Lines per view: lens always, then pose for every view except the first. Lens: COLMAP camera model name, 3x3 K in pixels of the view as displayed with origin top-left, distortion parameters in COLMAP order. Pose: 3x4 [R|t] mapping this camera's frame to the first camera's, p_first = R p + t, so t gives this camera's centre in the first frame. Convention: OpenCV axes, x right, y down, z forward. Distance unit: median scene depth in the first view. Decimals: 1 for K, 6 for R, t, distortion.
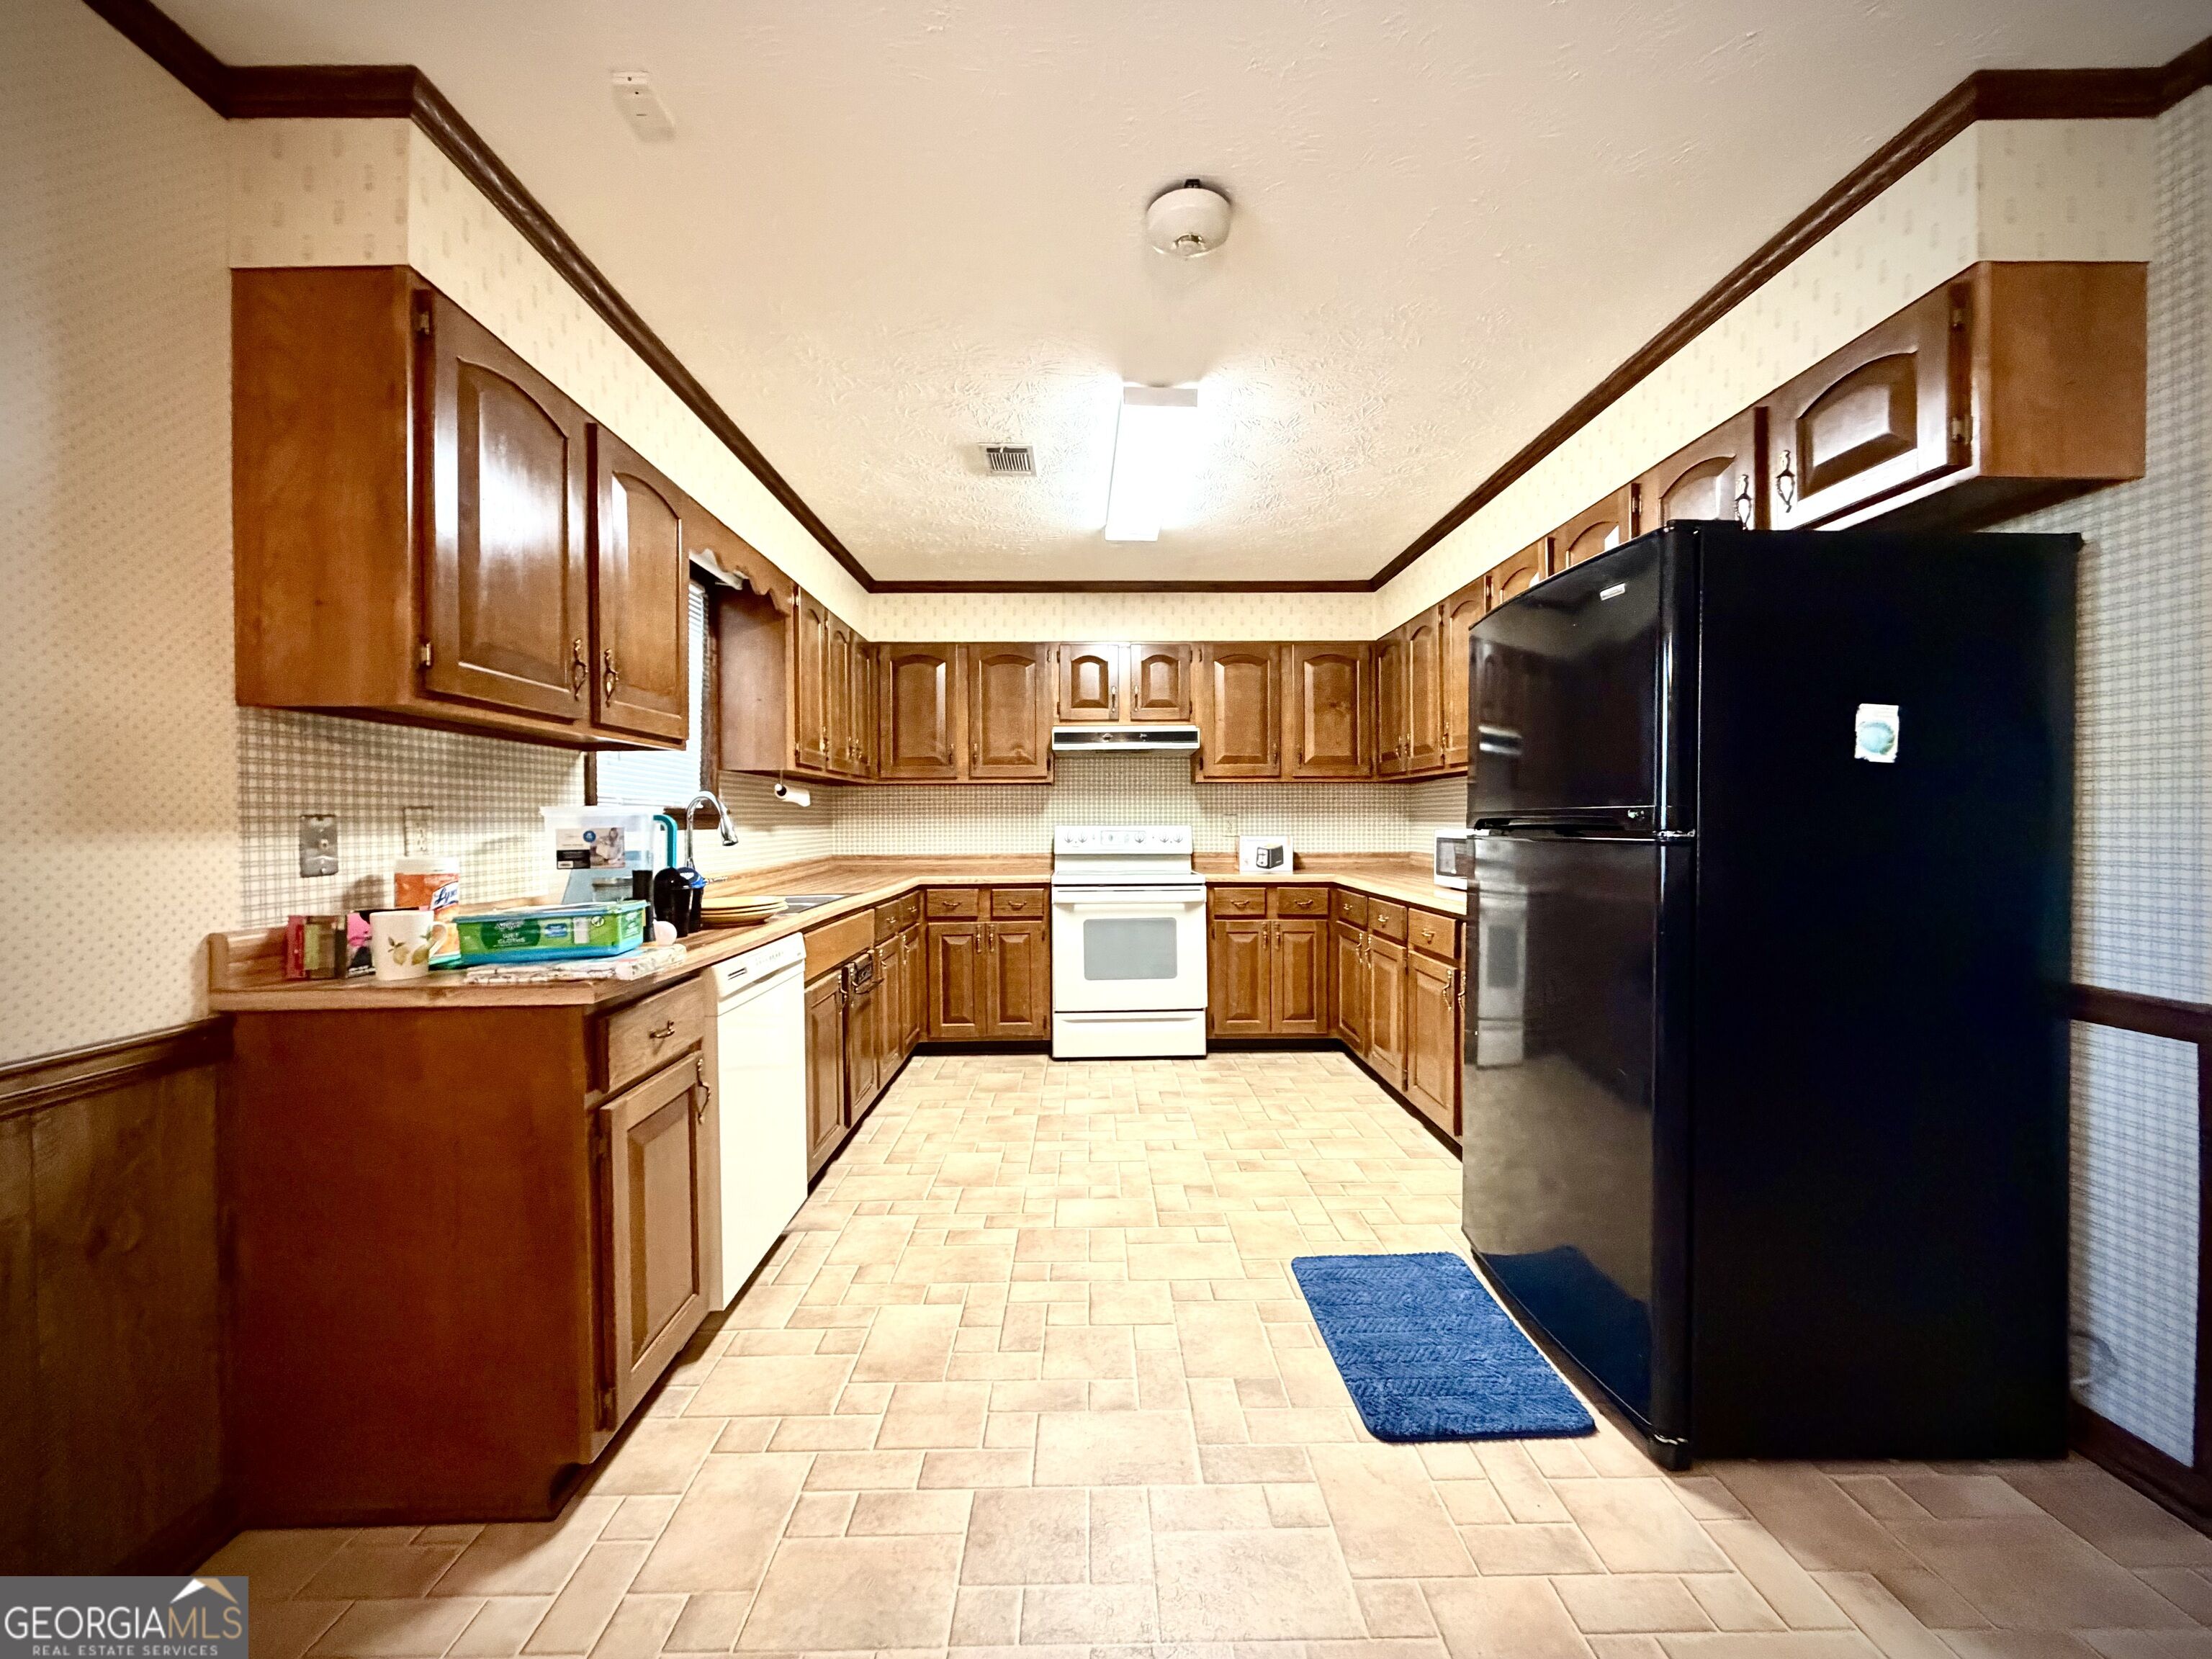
lens RADIAL K [[885.6, 0, 1098.5], [0, 885.6, 826.8], [0, 0, 1]] dist [0.001740, -0.000480]
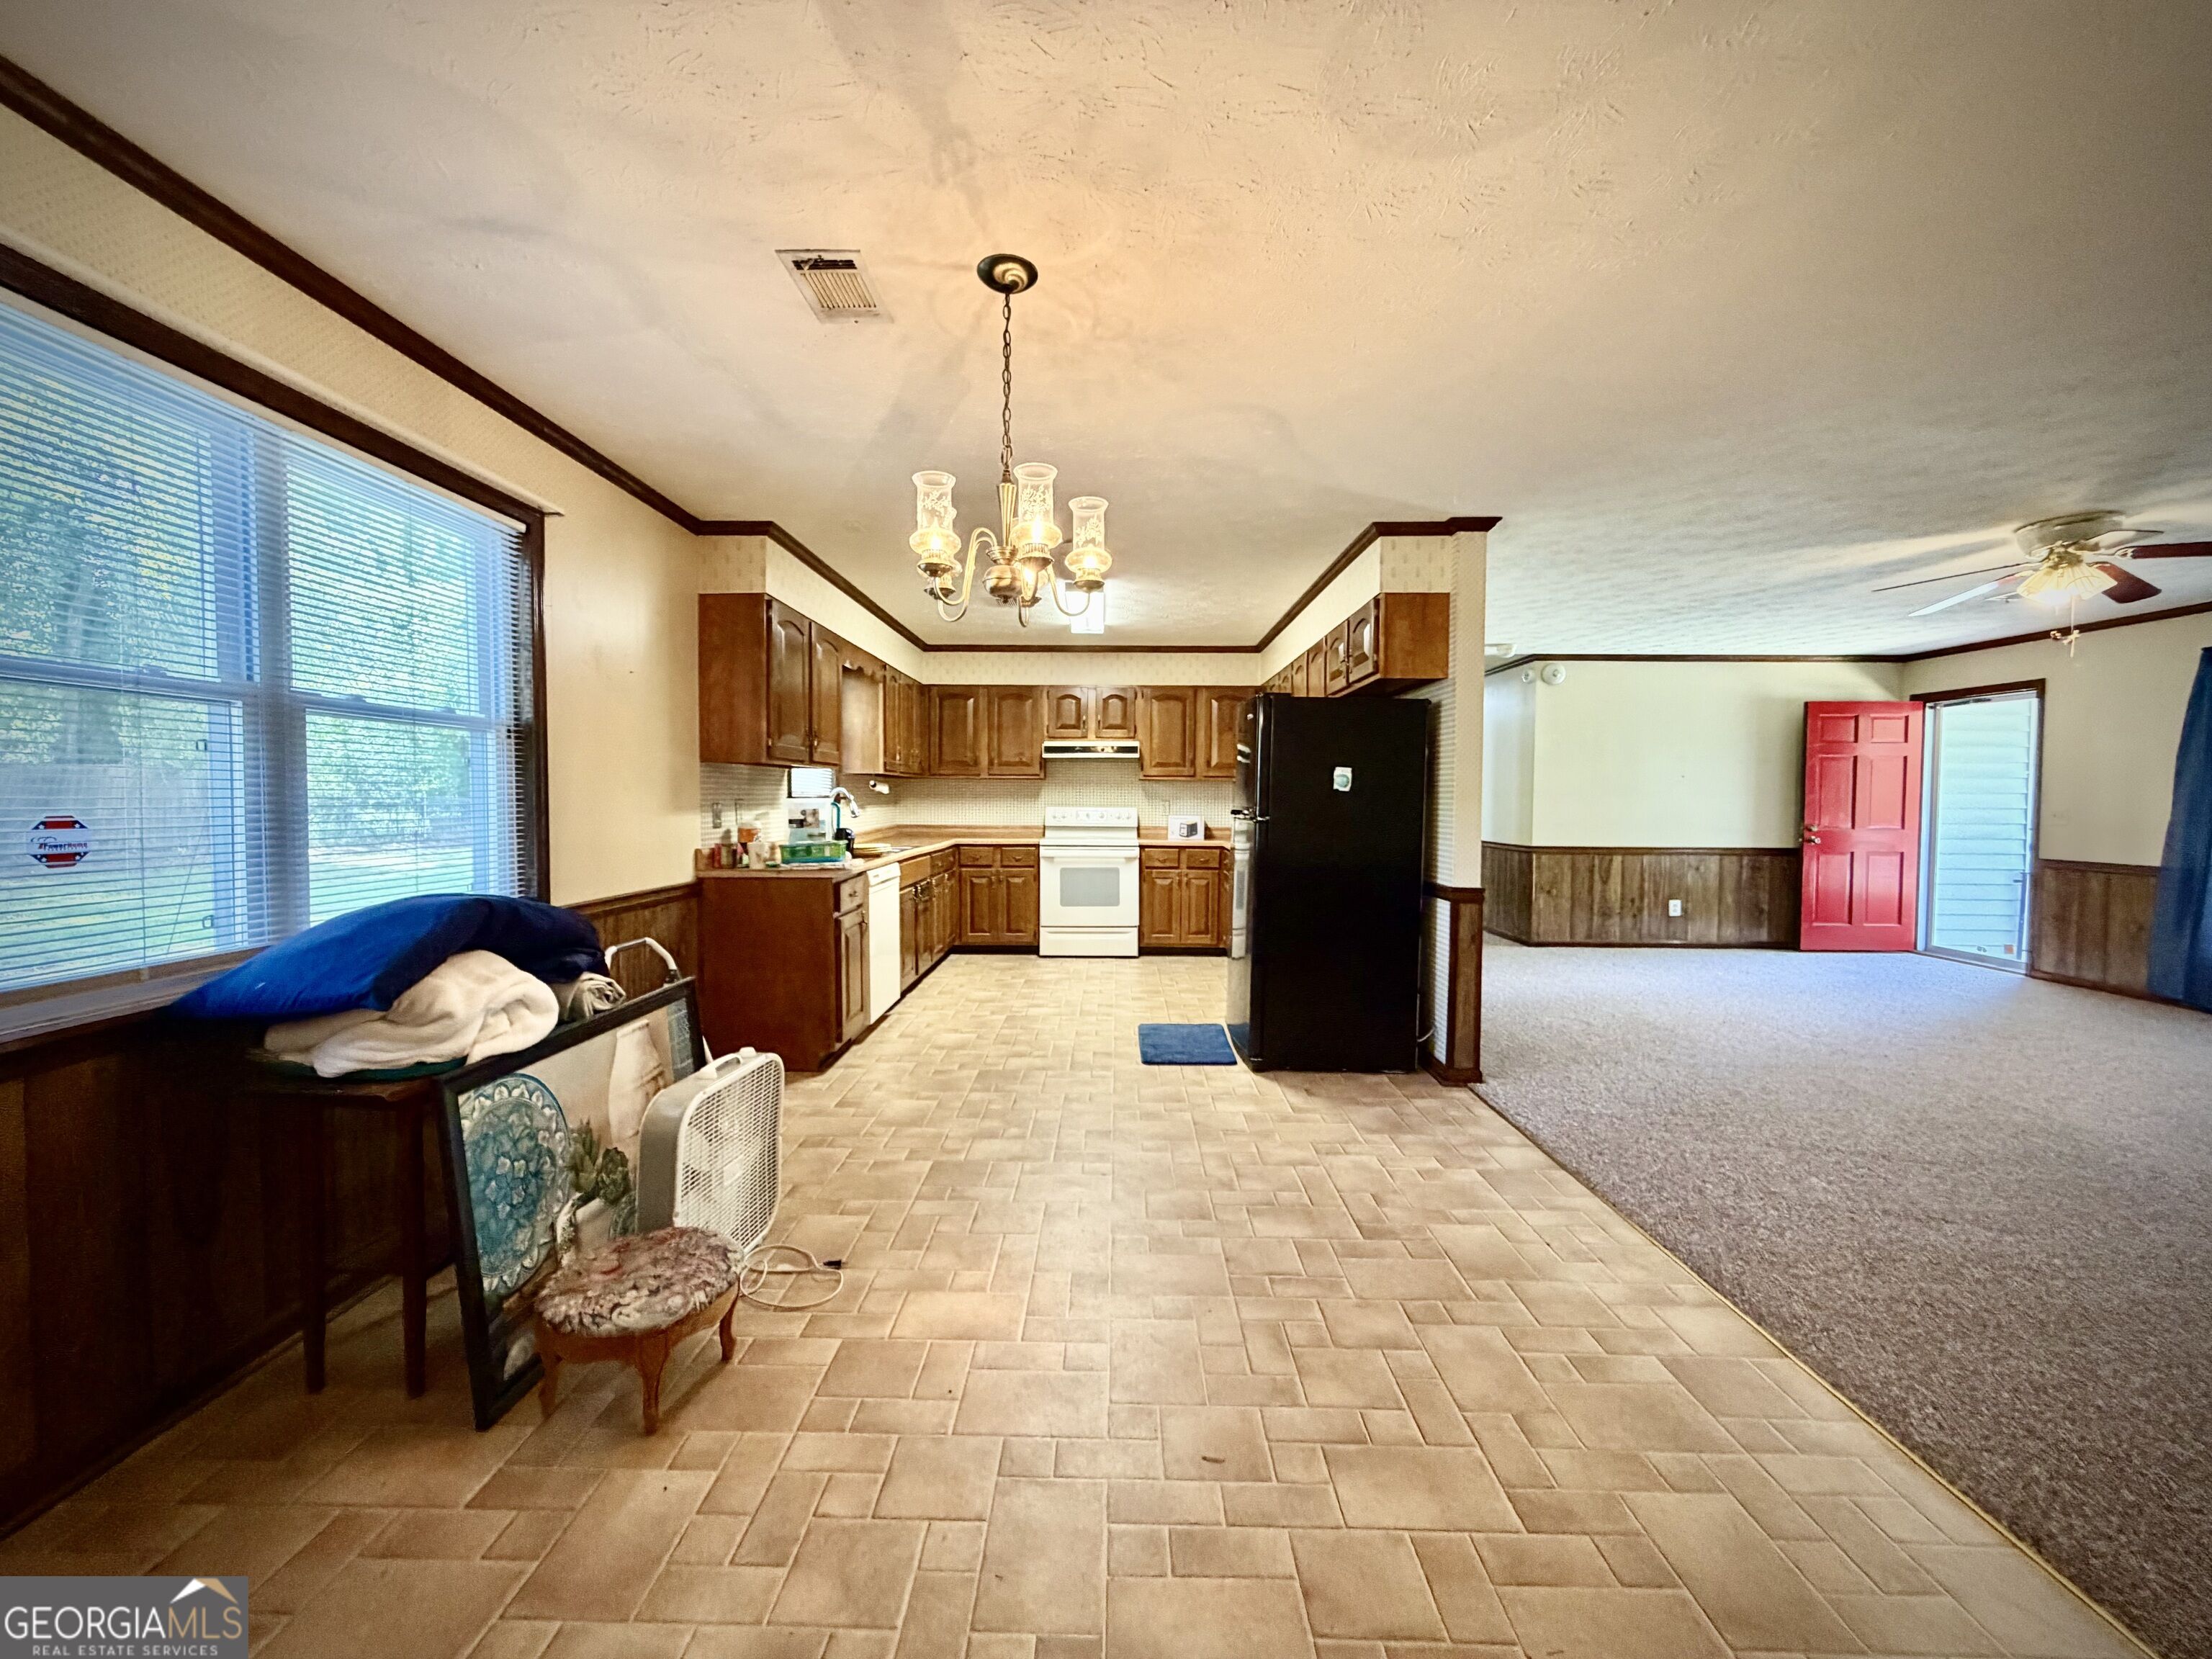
lens RADIAL K [[885.6, 0, 1098.1], [0, 885.6, 824.2], [0, 0, 1]] dist [0.001740, -0.000480]
pose [[0.999396, 0.012657, -0.032349, 0.119432], [-0.011844, 0.999612, 0.025210, -0.014245], [0.032655, -0.024811, 0.999159, -0.664682]]
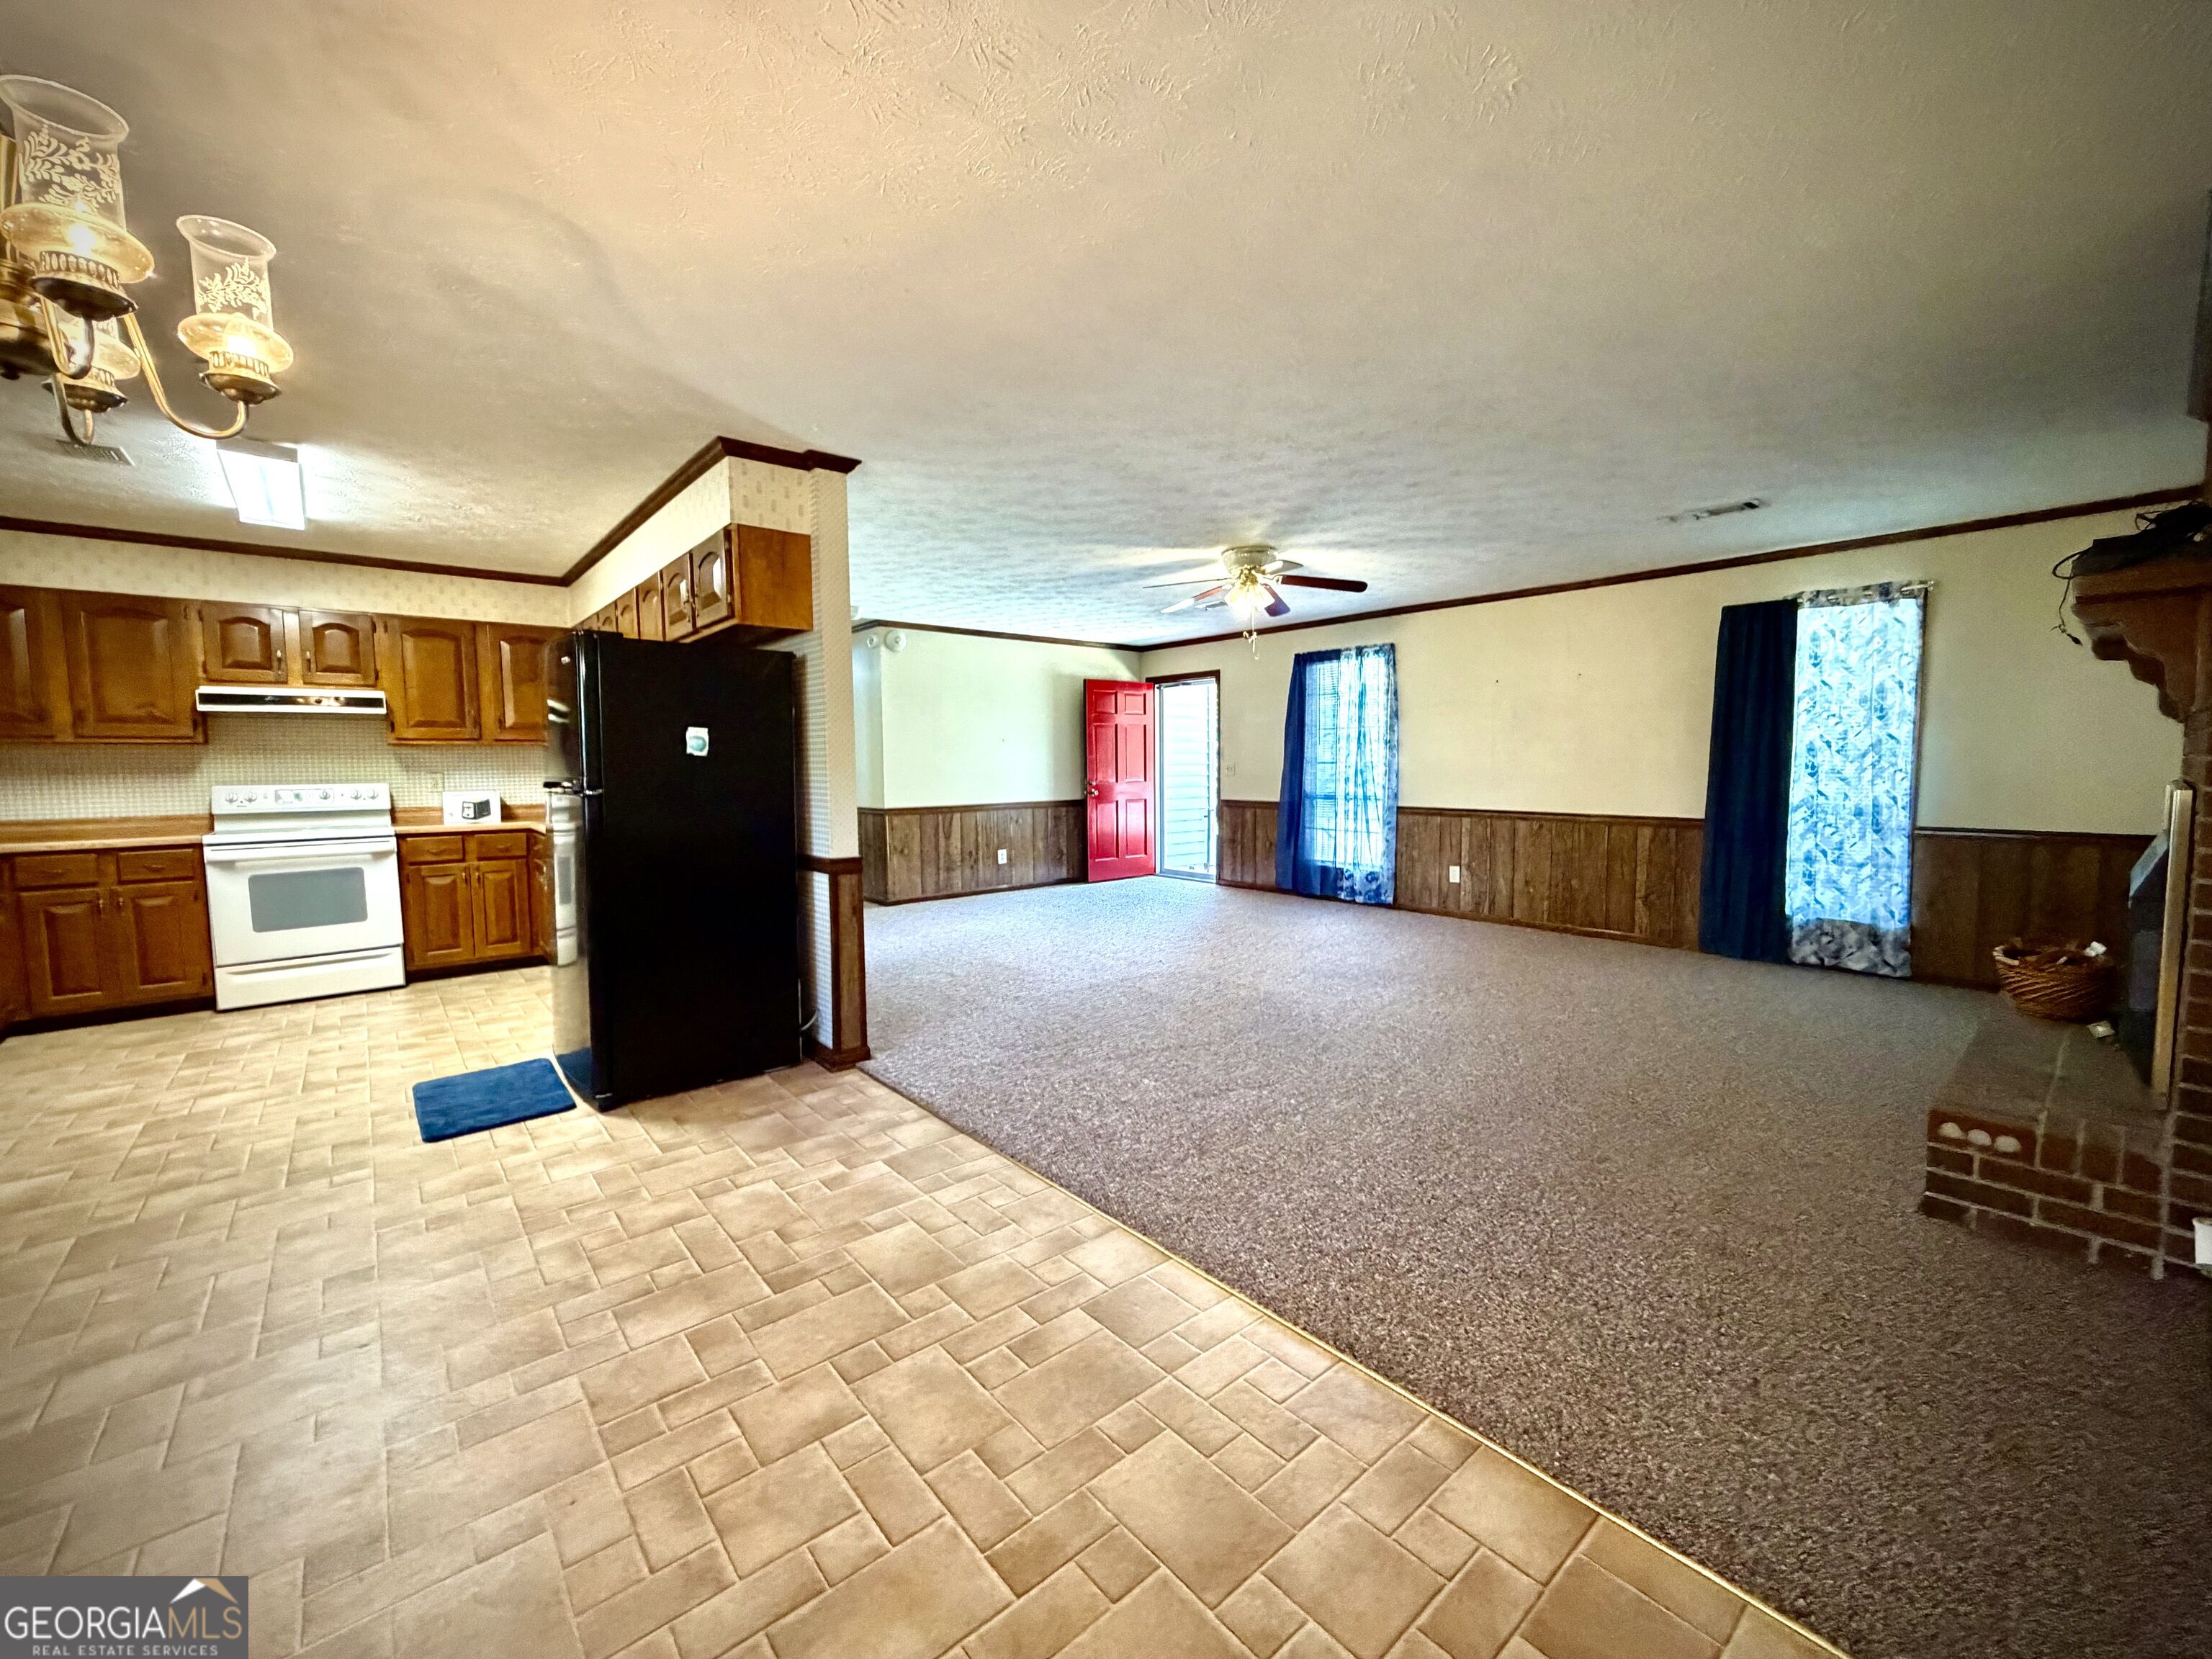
lens RADIAL K [[885.6, 0, 1100.1], [0, 885.6, 823.3], [0, 0, 1]] dist [0.001740, -0.000480]
pose [[0.773279, -0.047609, 0.632276, 0.122779], [0.010796, 0.998021, 0.061945, -0.013546], [-0.633974, -0.041074, 0.772263, -0.538328]]
